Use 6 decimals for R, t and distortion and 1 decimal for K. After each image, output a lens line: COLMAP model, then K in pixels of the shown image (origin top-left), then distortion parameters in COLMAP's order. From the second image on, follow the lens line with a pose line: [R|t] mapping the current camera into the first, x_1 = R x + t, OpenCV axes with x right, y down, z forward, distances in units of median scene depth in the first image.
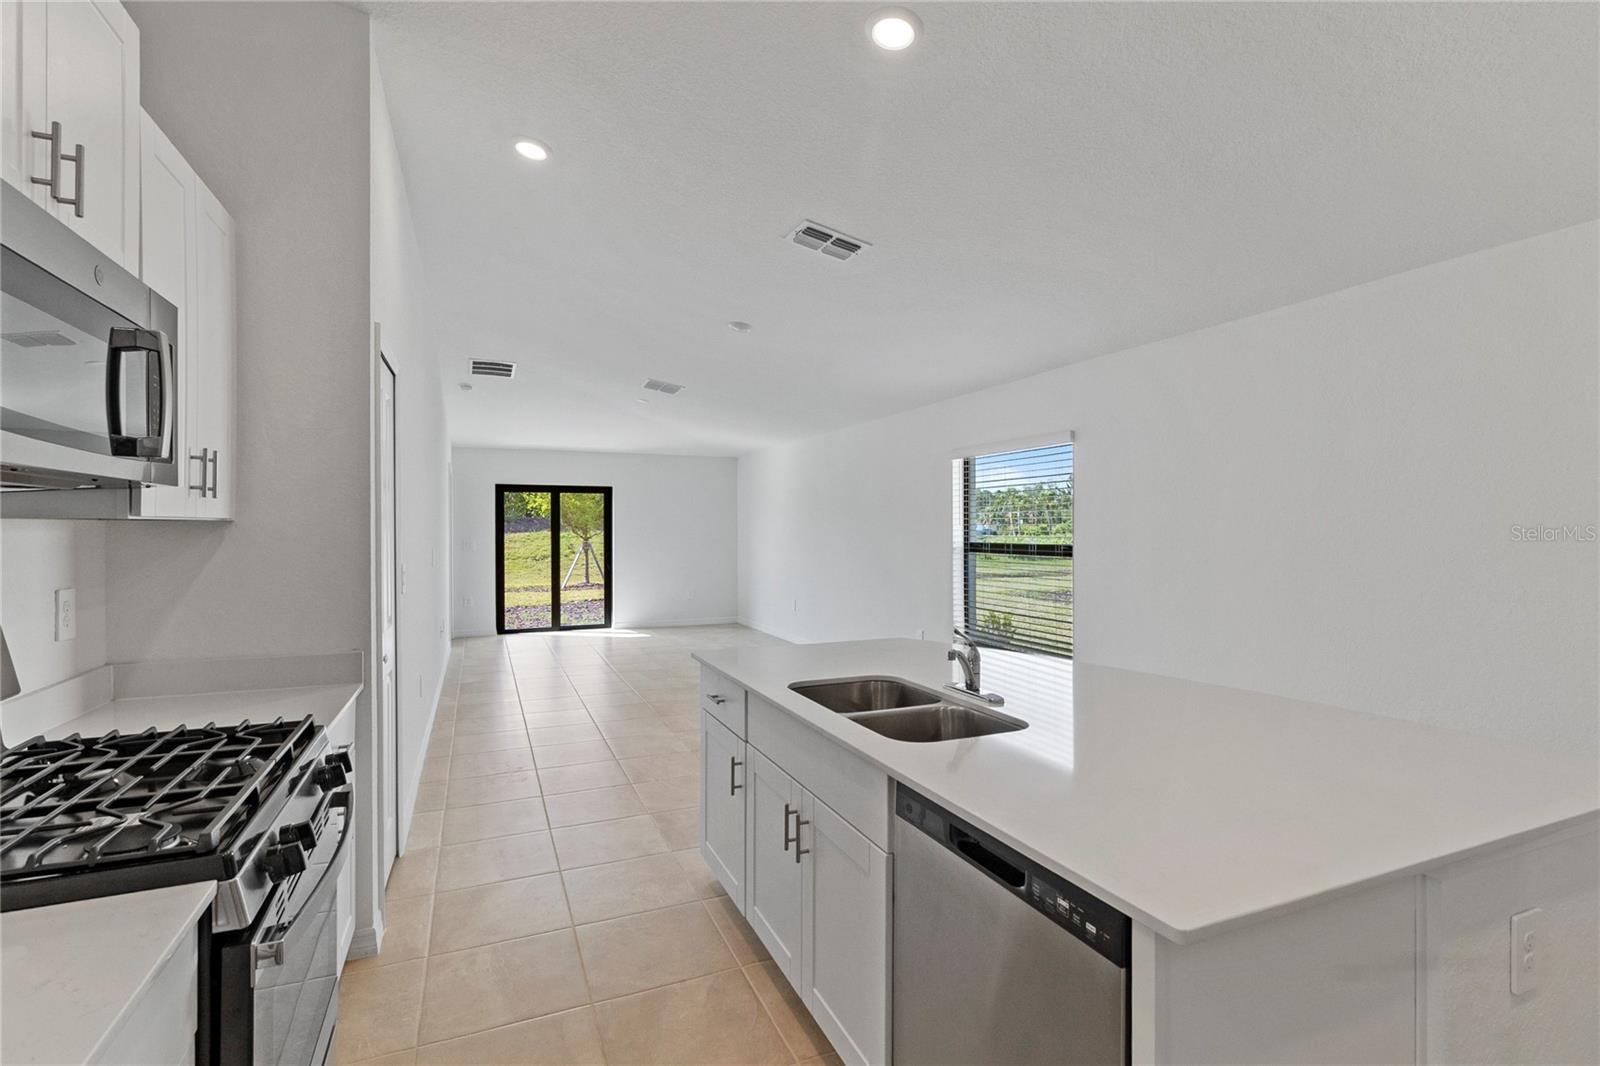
lens RADIAL K [[741.5, 0, 792.6], [0, 741.5, 515.3], [0, 0, 1]] dist [0.002192, 0.000221]
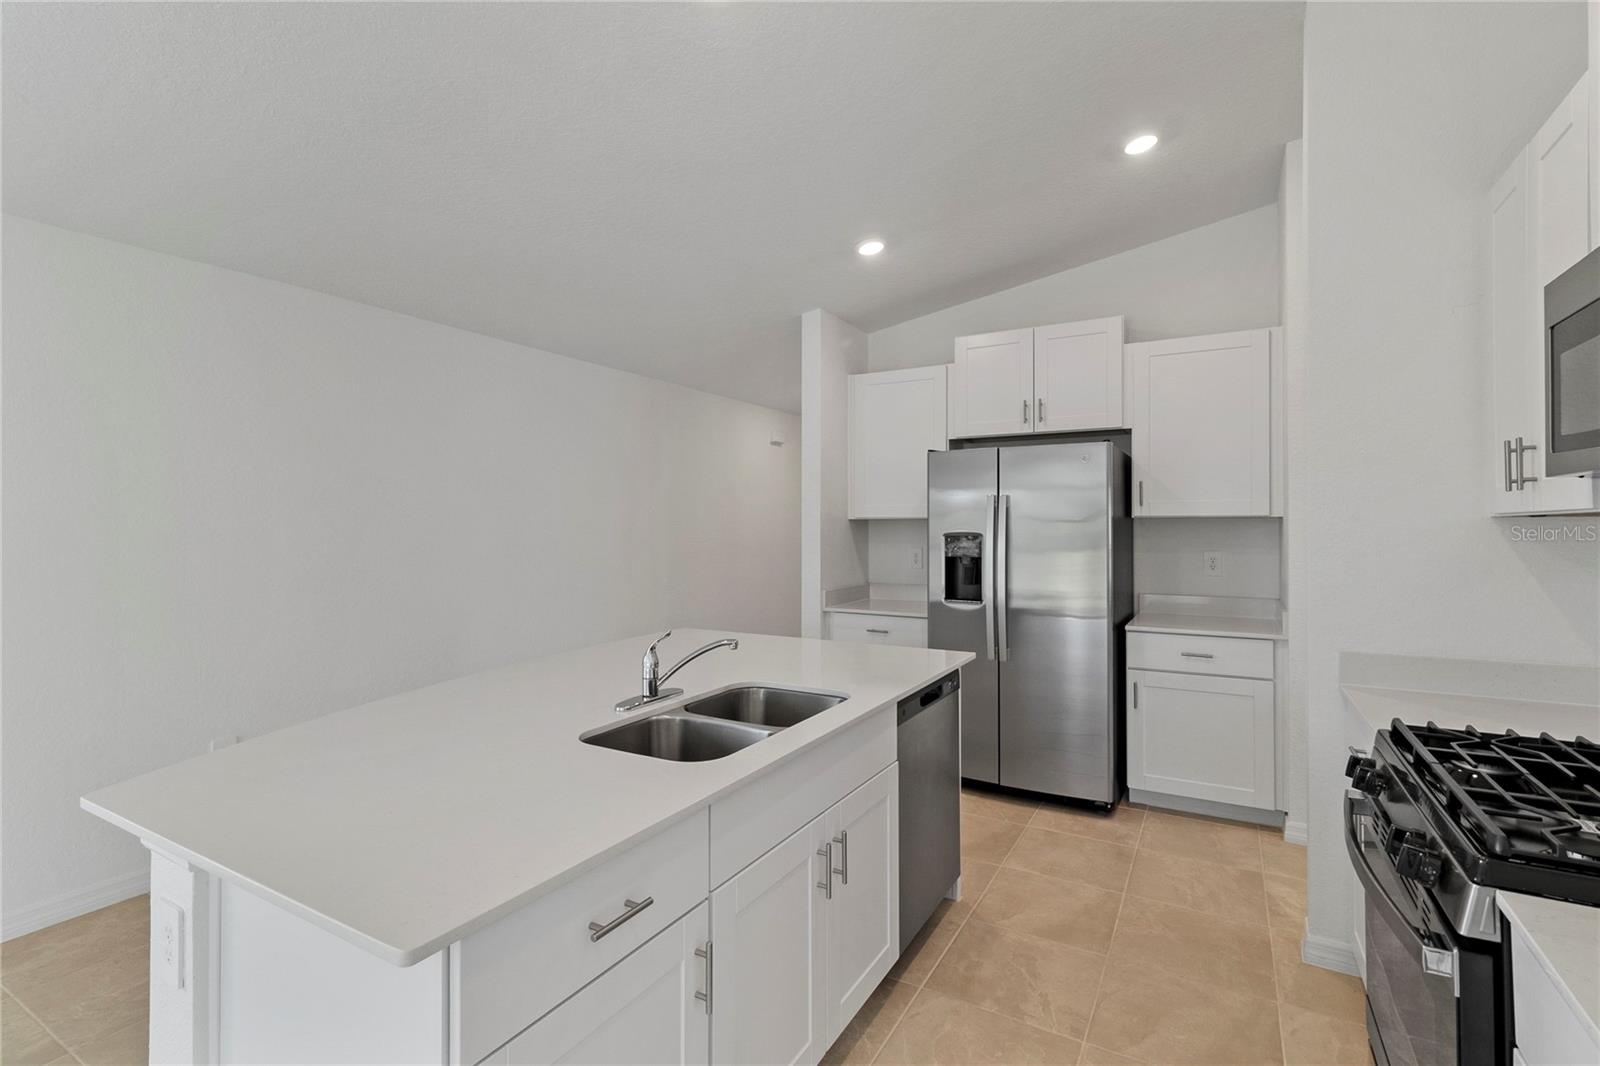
lens RADIAL K [[741.5, 0, 792.6], [0, 741.5, 515.3], [0, 0, 1]] dist [0.002192, 0.000221]
pose [[-0.599455, 0.010950, 0.800333, -0.135138], [-0.013906, 0.999613, -0.024091, 0.005925], [-0.800287, -0.025571, -0.599071, 0.311566]]
